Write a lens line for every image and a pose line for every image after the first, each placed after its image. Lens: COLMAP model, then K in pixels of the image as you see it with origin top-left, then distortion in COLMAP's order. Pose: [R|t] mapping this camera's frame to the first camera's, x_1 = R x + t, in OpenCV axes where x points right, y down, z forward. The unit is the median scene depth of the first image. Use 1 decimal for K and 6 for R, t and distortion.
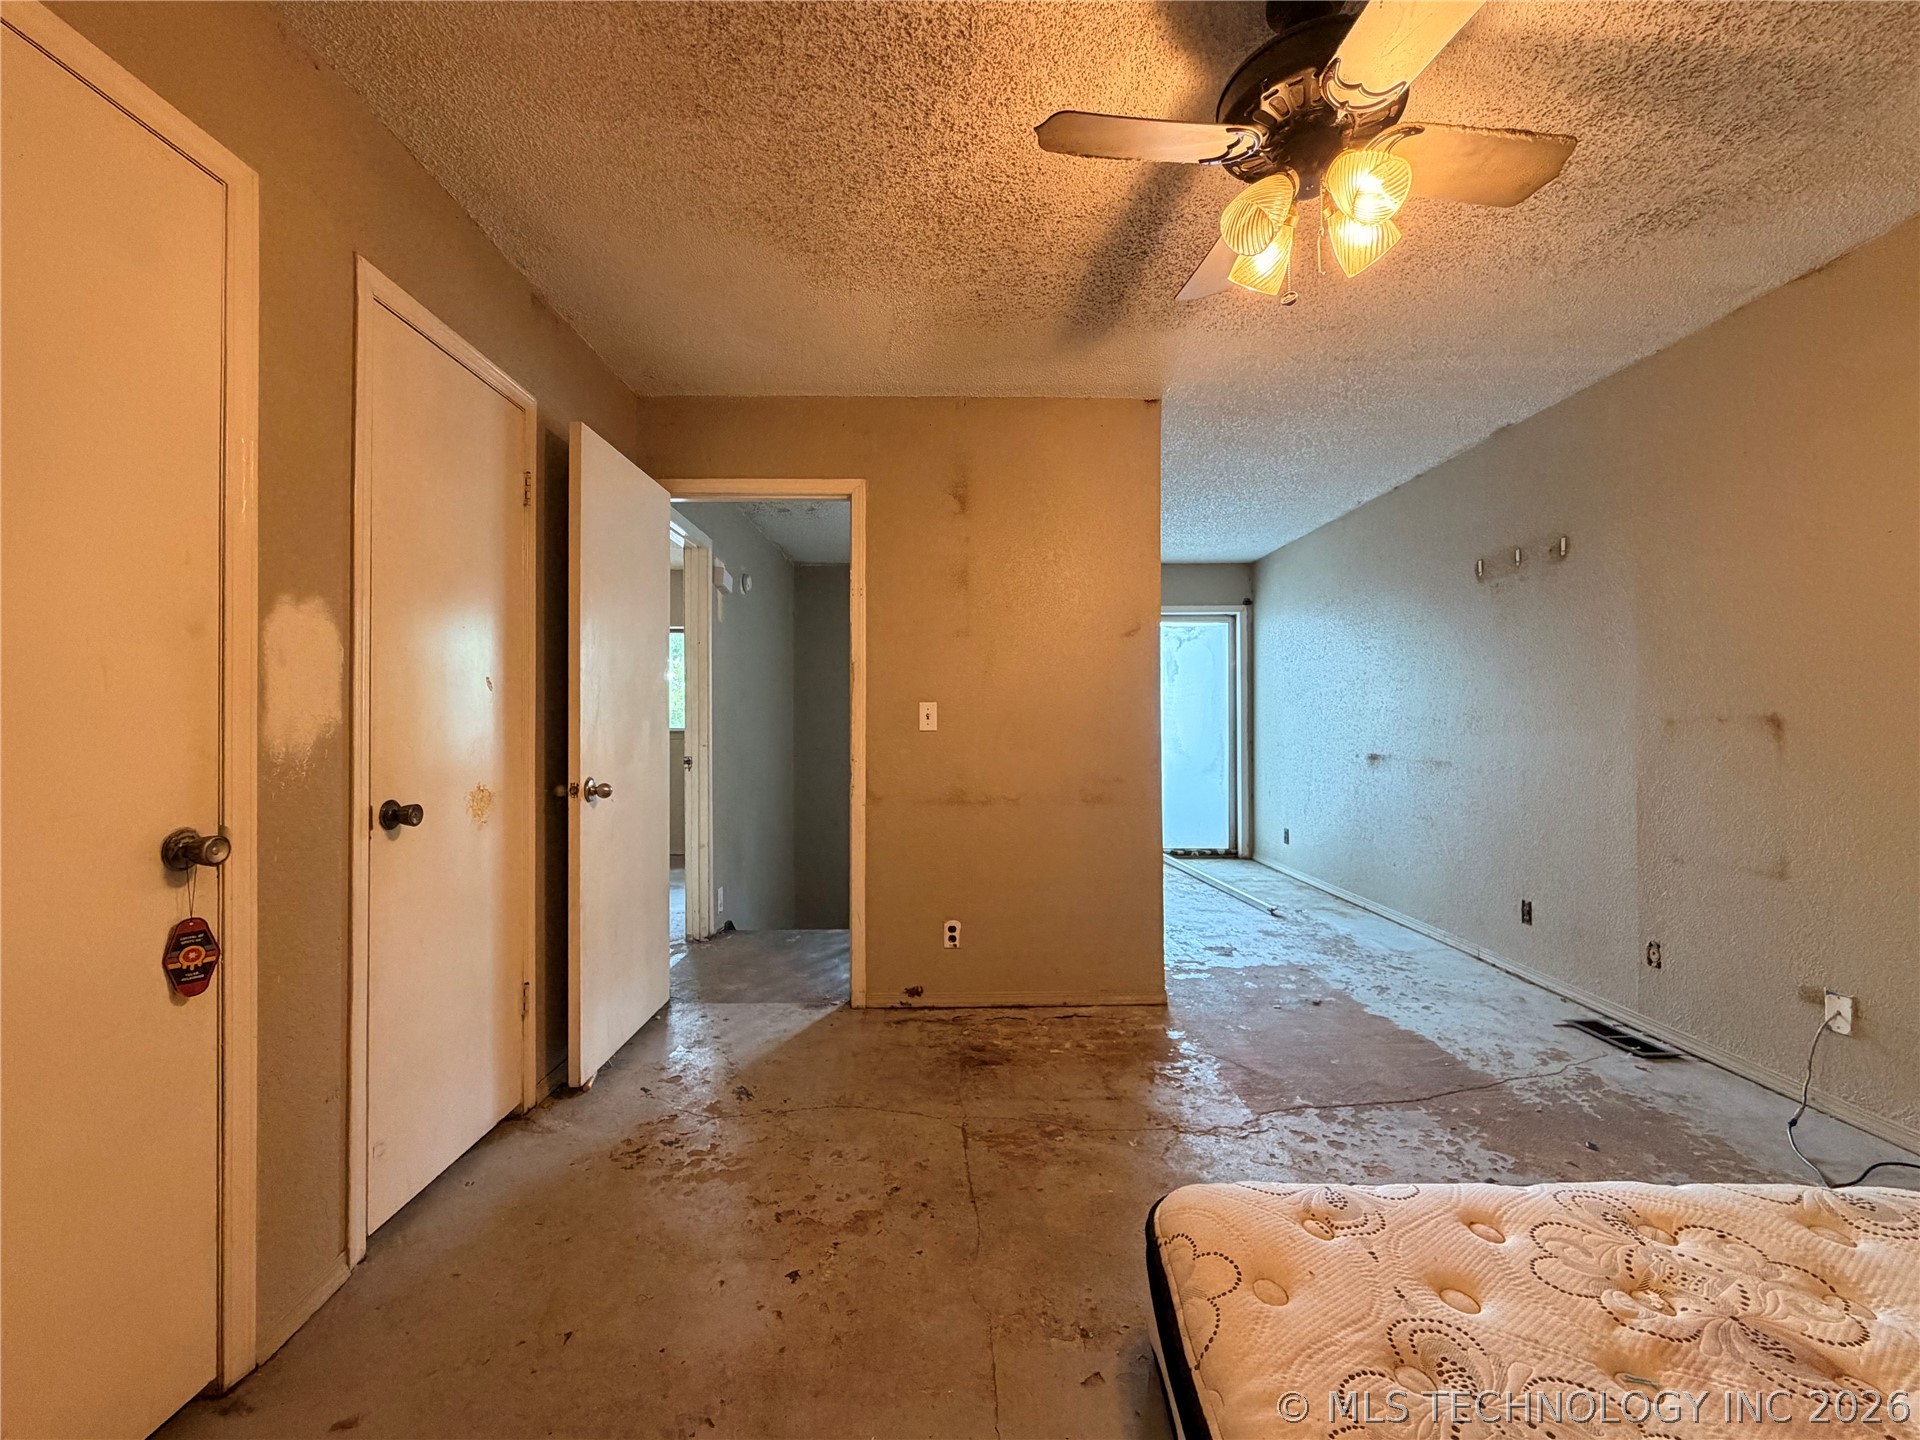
lens RADIAL K [[793.2, 0, 960.9], [0, 793.2, 722.9], [0, 0, 1]] dist [-0.003352, 0.000248]
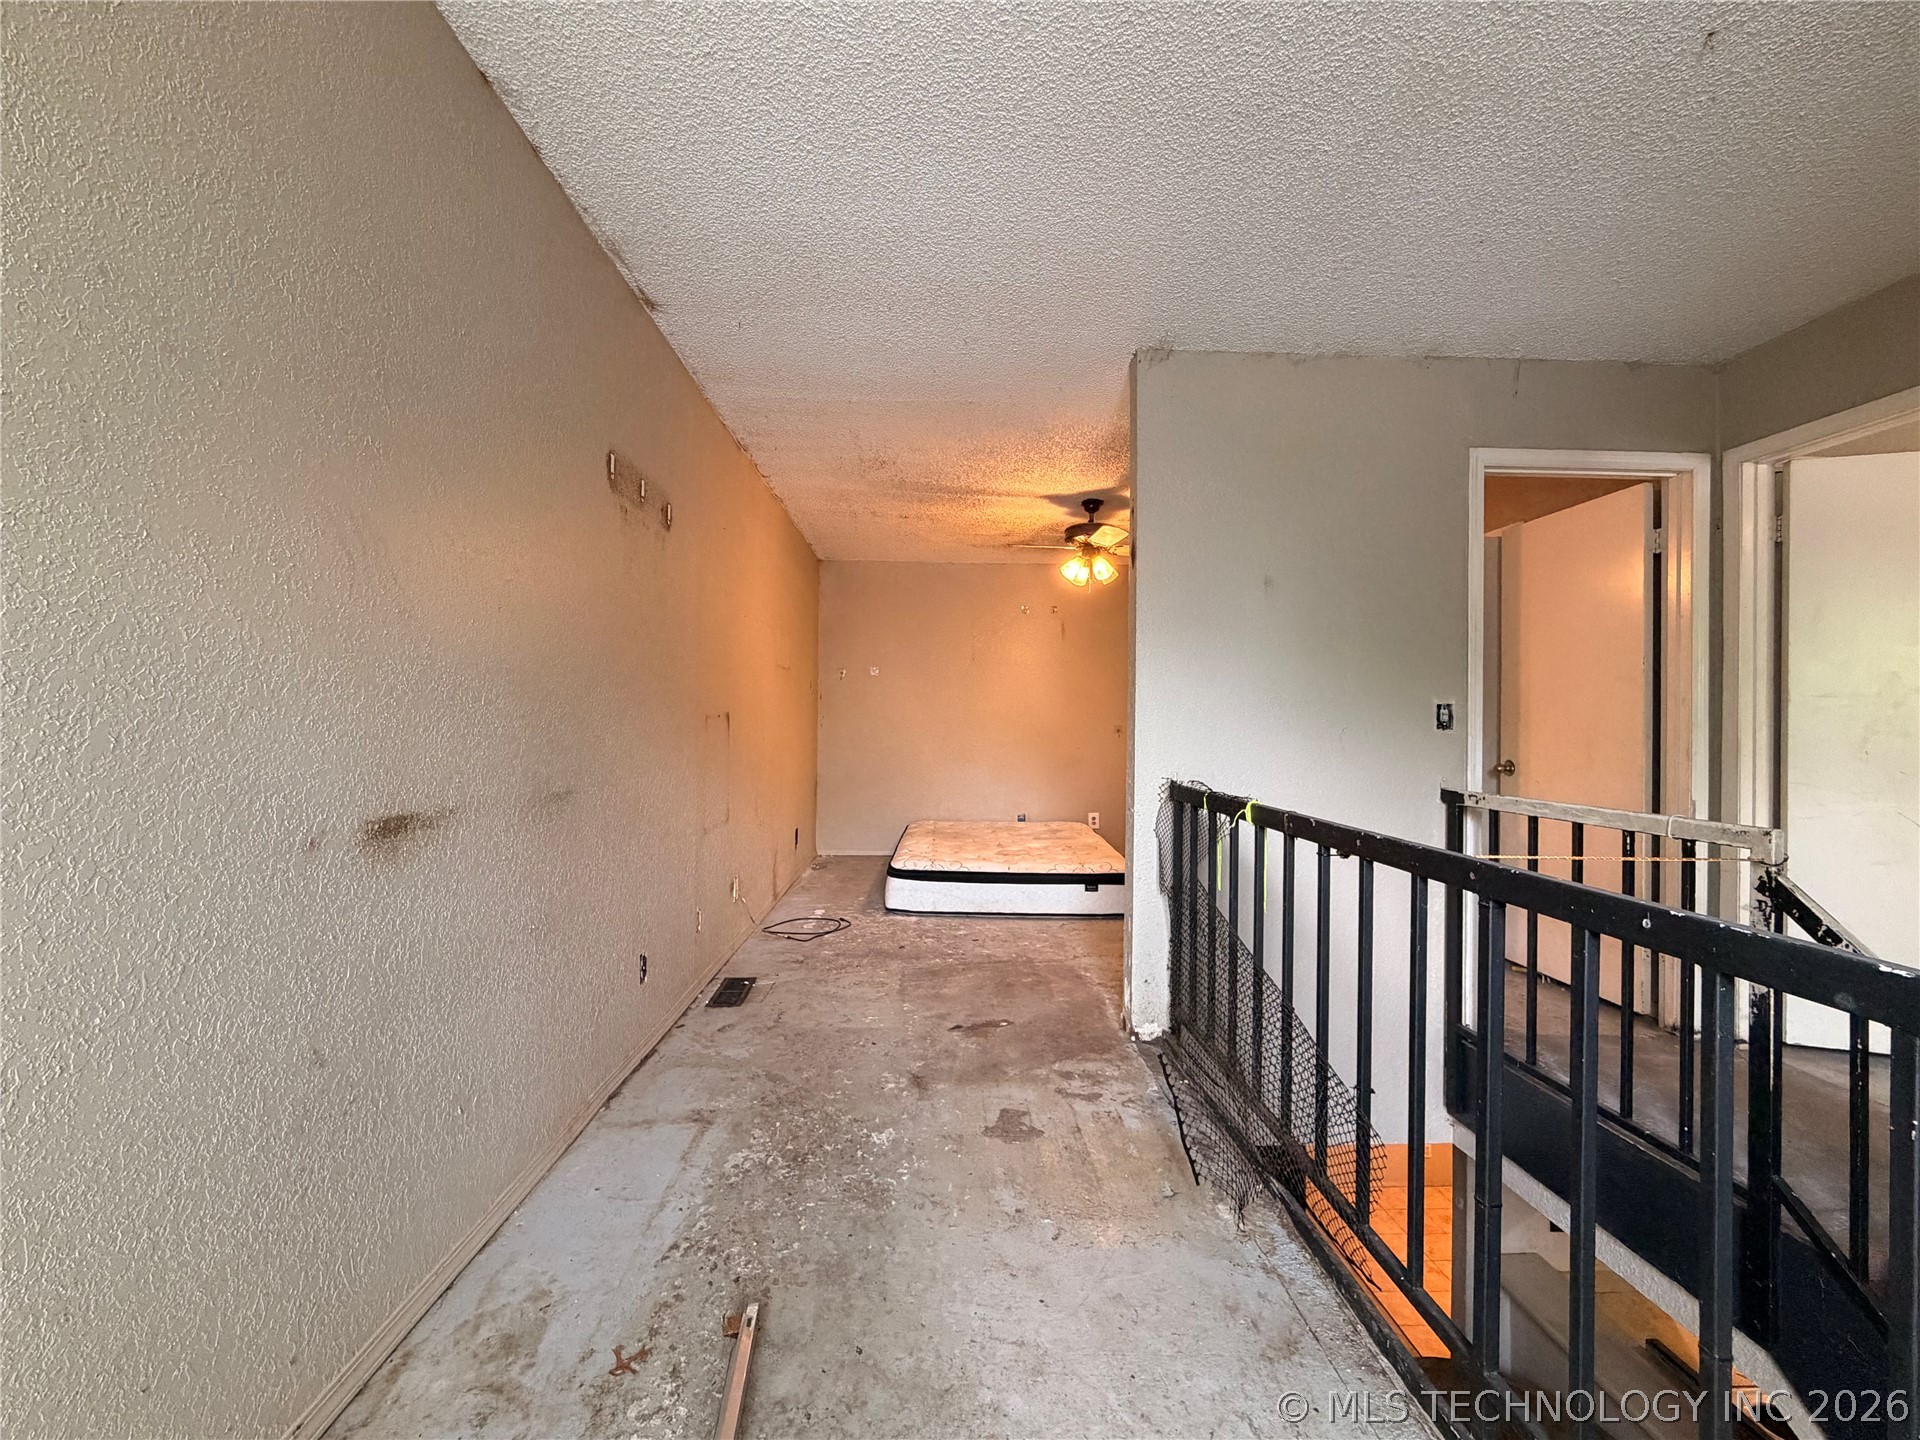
lens RADIAL K [[793.2, 0, 959.3], [0, 793.2, 721.9], [0, 0, 1]] dist [-0.003352, 0.000248]
pose [[-0.999860, -0.006544, -0.015426, 0.340958], [-0.006510, 0.999976, -0.002254, 0.002817], [0.015441, -0.002154, -0.999878, 1.413399]]
